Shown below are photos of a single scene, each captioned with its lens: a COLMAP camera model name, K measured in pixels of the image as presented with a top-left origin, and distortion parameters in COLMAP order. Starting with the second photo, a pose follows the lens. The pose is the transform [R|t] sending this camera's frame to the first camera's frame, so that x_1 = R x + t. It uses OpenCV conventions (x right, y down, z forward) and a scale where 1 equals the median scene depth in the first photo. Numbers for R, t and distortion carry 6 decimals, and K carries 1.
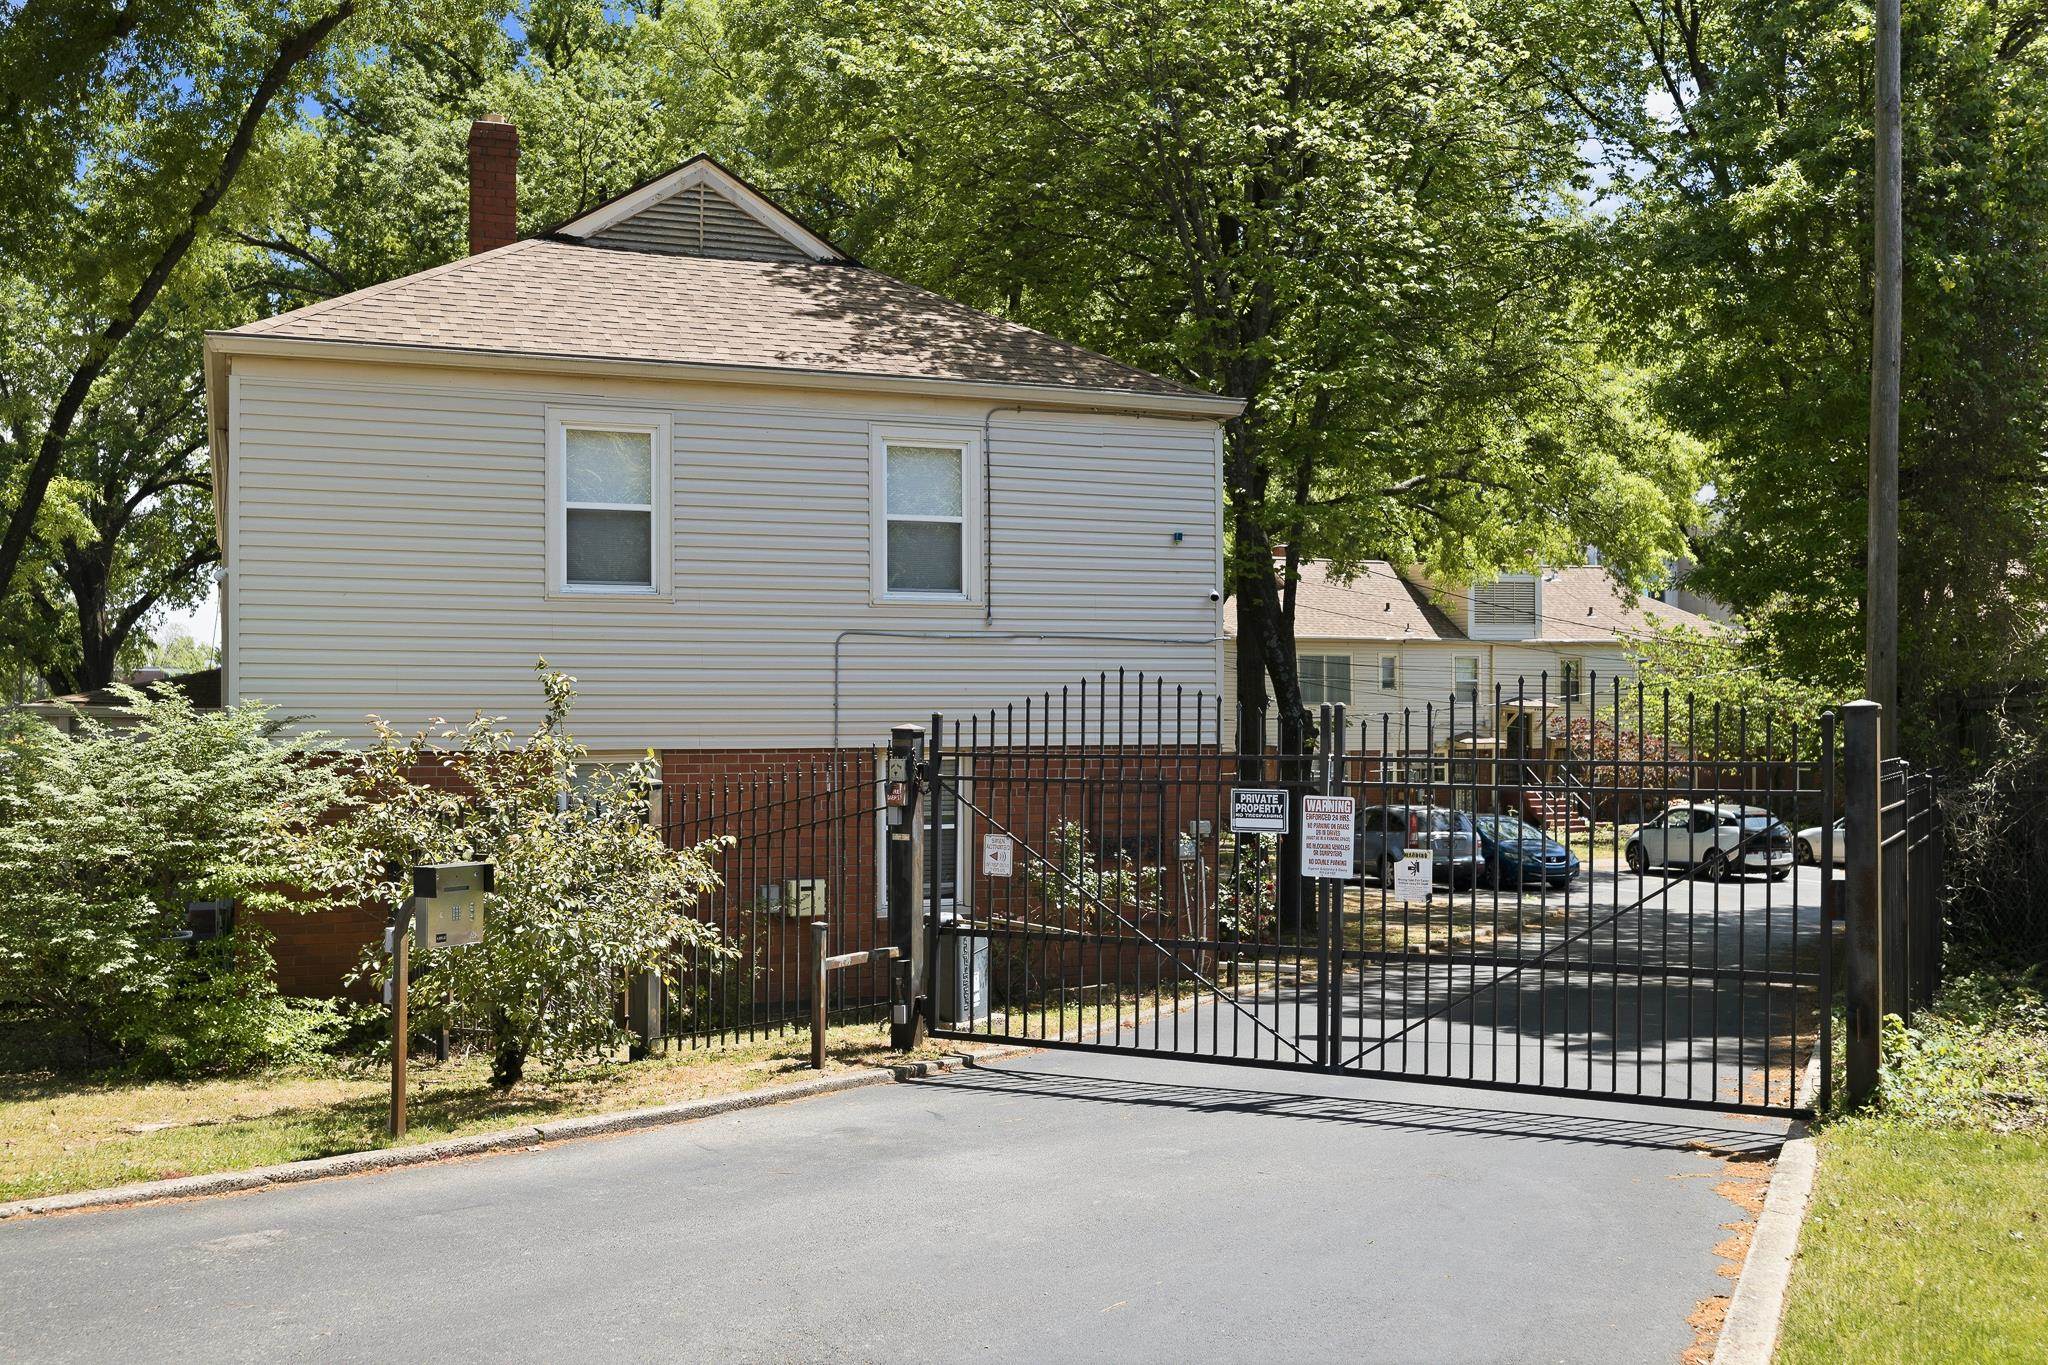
lens RADIAL K [[2087.0, 0, 1024.0], [0, 2087.0, 682.5], [0, 0, 1]] dist [0.005207, 0.003690]
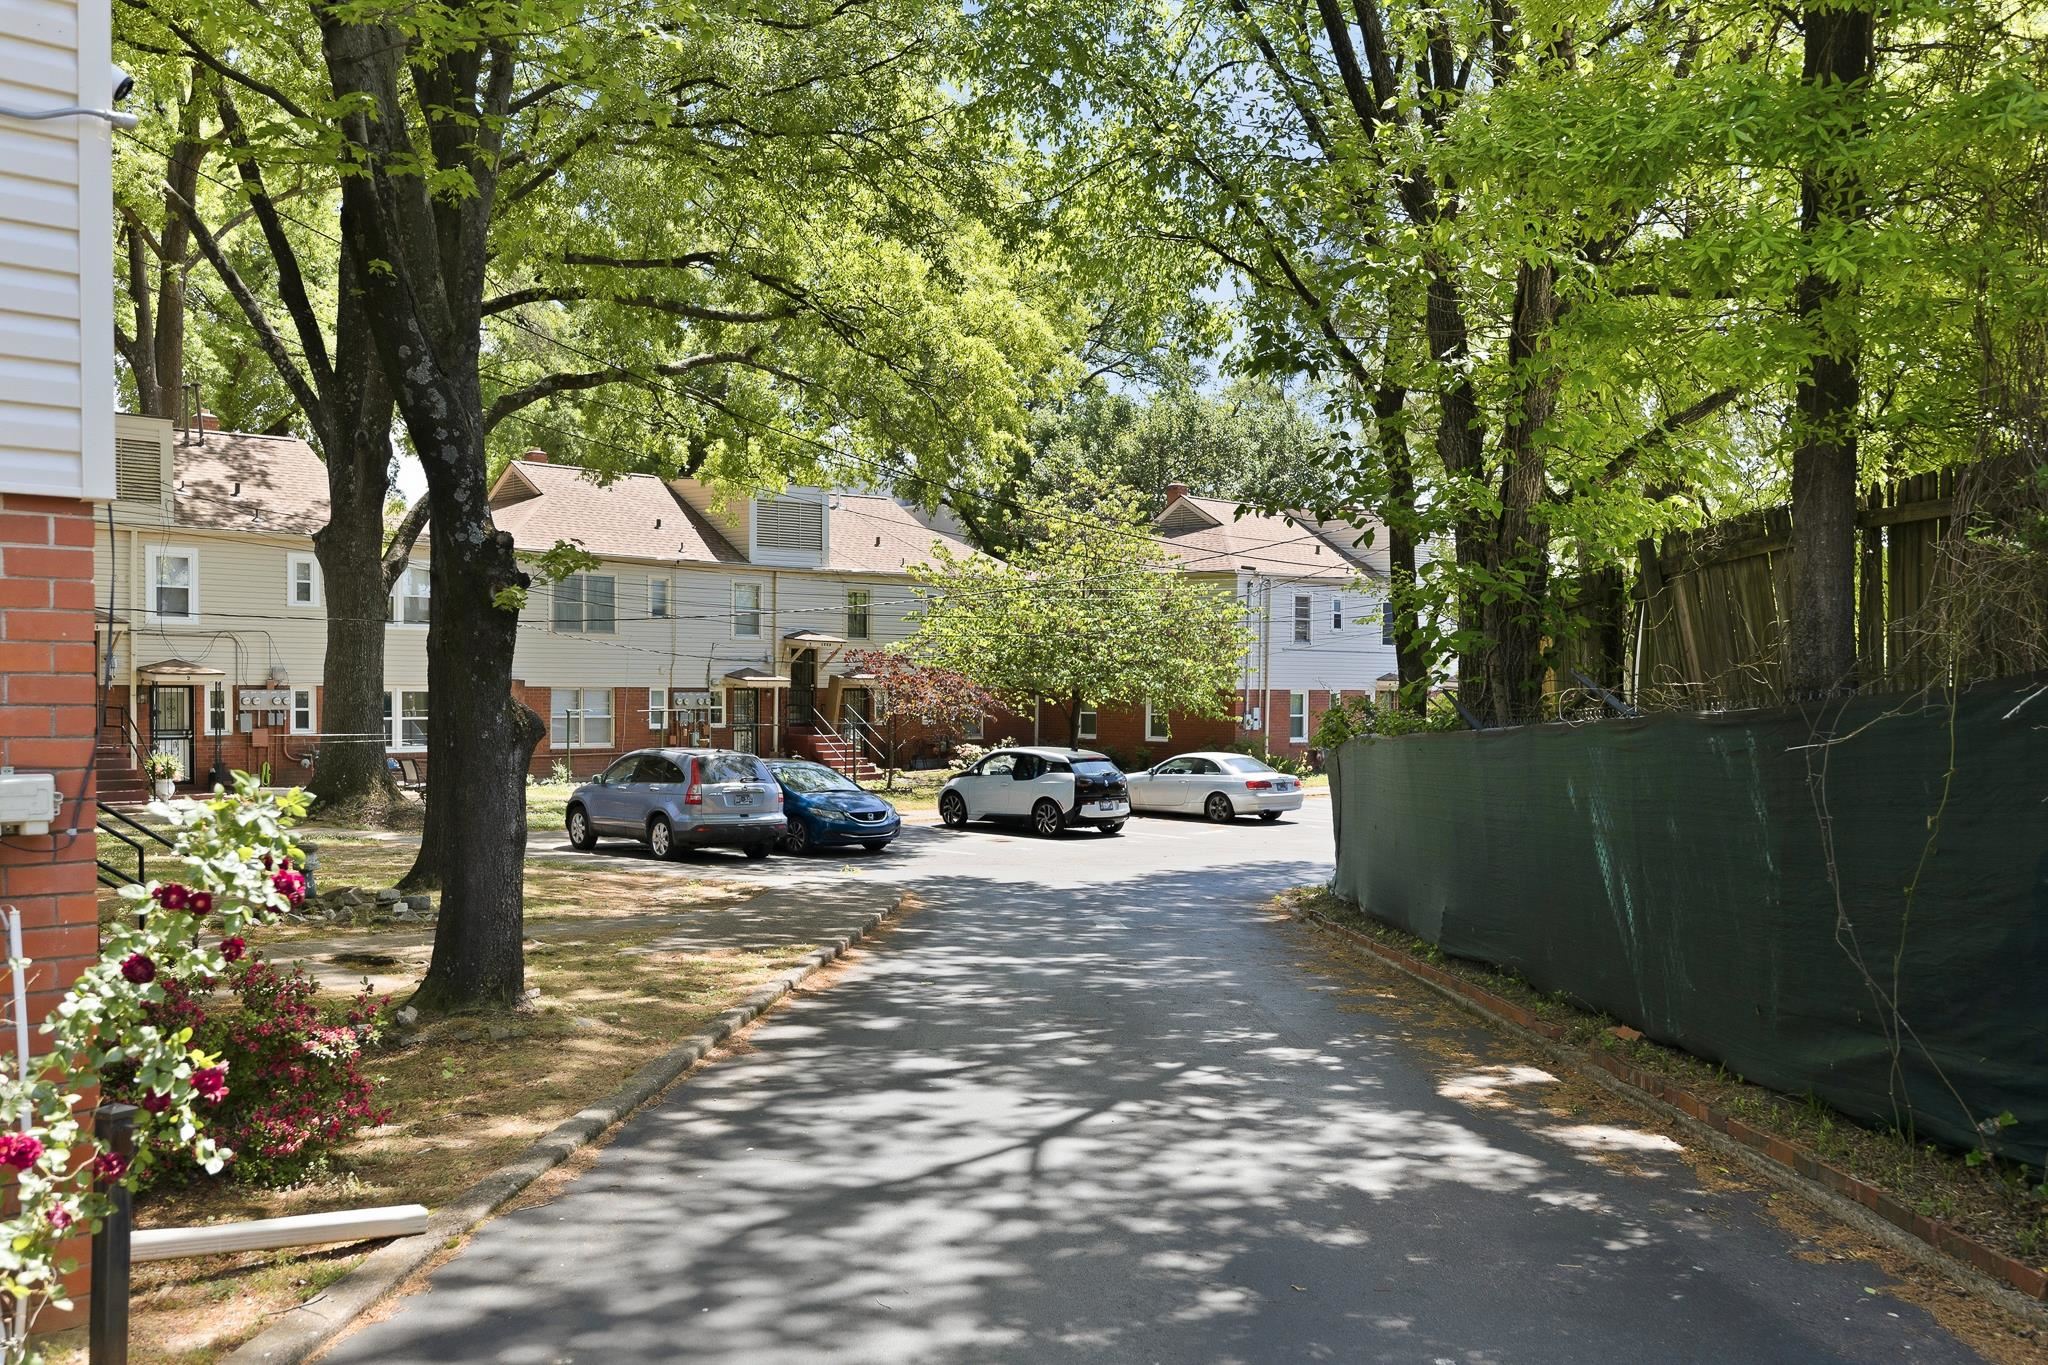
lens RADIAL K [[1884.4, 0, 1024.0], [0, 1884.4, 682.5], [0, 0, 1]] dist [-0.001730, -0.000384]
pose [[0.933387, 0.008463, 0.358771, 0.037992], [-0.015967, 0.999711, 0.017958, 0.014894], [-0.358516, -0.022490, 0.933253, 0.229869]]
